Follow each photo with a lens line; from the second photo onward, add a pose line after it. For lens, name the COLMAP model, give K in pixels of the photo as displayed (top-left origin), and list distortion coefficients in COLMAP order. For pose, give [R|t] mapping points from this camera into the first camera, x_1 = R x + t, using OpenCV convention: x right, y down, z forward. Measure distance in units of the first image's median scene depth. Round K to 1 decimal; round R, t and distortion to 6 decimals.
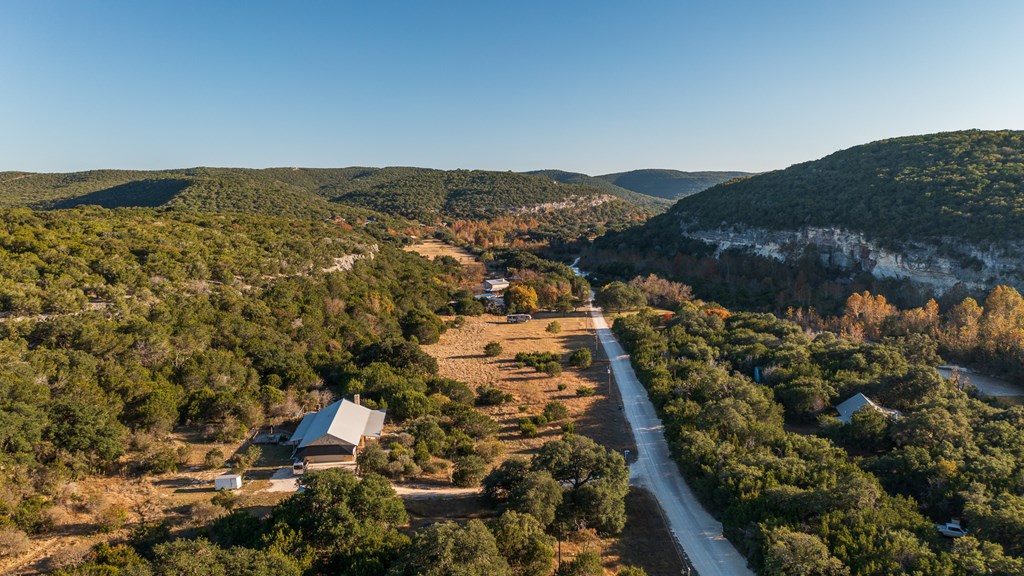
lens RADIAL K [[817.0, 0, 512.0], [0, 817.0, 288.0], [0, 0, 1]] dist [0.000842, 0.001990]
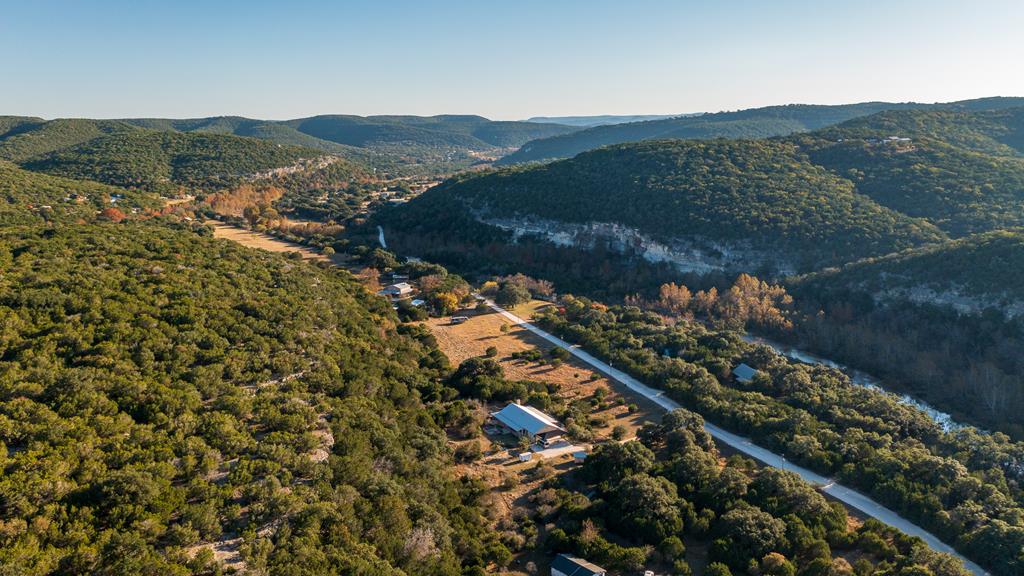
lens RADIAL K [[817.0, 0, 512.0], [0, 817.0, 288.0], [0, 0, 1]] dist [0.000842, 0.001990]
pose [[0.915860, -0.081800, 0.393076, -0.316482], [0.049796, 0.994609, 0.090956, -0.097399], [-0.398397, -0.063730, 0.914996, -0.212617]]
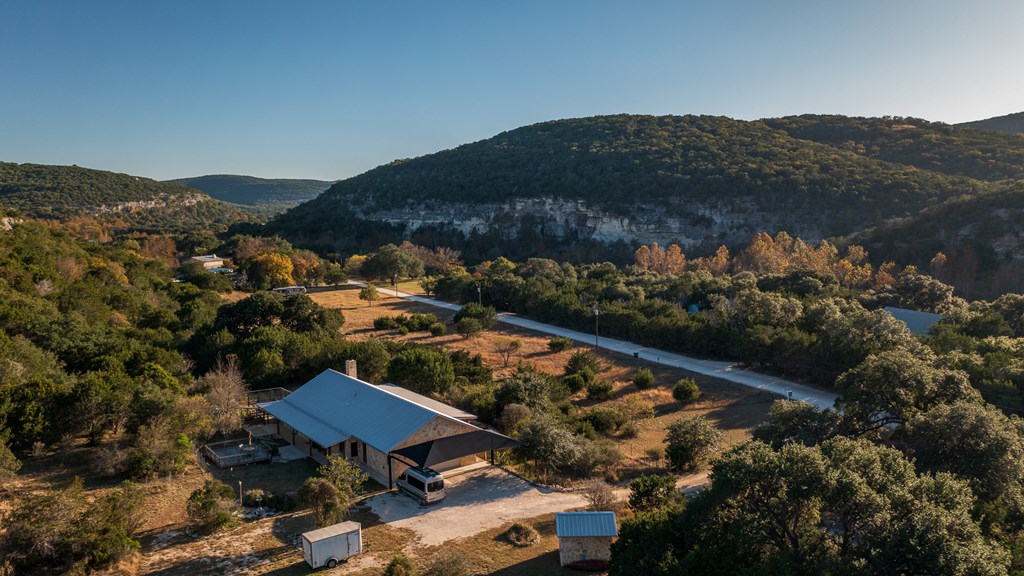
lens RADIAL K [[817.0, 0, 512.0], [0, 817.0, 288.0], [0, 0, 1]] dist [0.000842, 0.001990]
pose [[0.865452, -0.050814, 0.498409, -0.133864], [0.058617, 0.998281, -0.000006, 0.031961], [-0.497552, 0.029221, 0.866942, 0.167588]]
